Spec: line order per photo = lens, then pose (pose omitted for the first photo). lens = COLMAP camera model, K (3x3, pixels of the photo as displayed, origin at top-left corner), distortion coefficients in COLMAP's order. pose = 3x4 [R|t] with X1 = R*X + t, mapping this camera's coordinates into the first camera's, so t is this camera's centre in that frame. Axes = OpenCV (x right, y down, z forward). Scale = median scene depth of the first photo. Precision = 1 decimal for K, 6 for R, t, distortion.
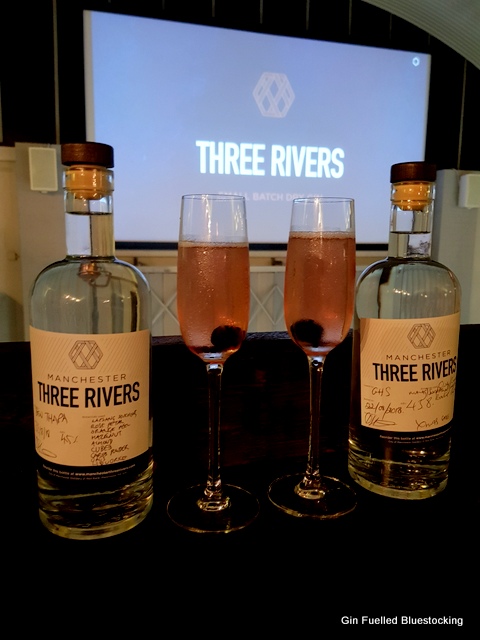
lens RADIAL K [[501.9, 0, 236.4], [0, 501.9, 317.5], [0, 0, 1]] dist [0.075228, -0.096333]
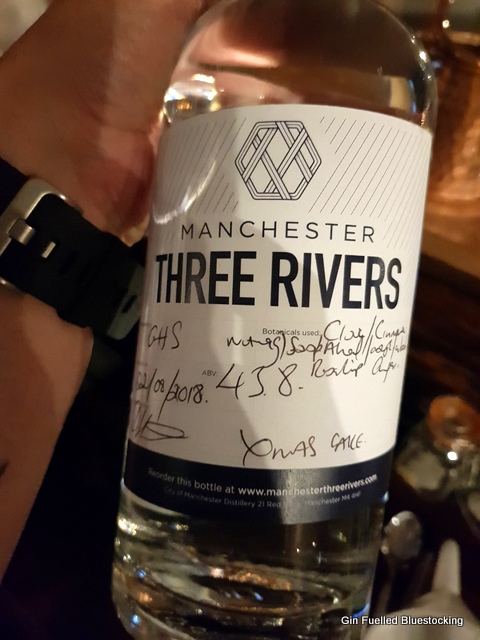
lens RADIAL K [[501.9, 0, 242.2], [0, 501.9, 322.1], [0, 0, 1]] dist [0.075228, -0.096333]
pose [[0.977259, 0.000168, -0.212049, -0.235471], [-0.029013, 0.990701, -0.132924, 0.235418], [0.210055, 0.136054, 0.968177, 0.622546]]
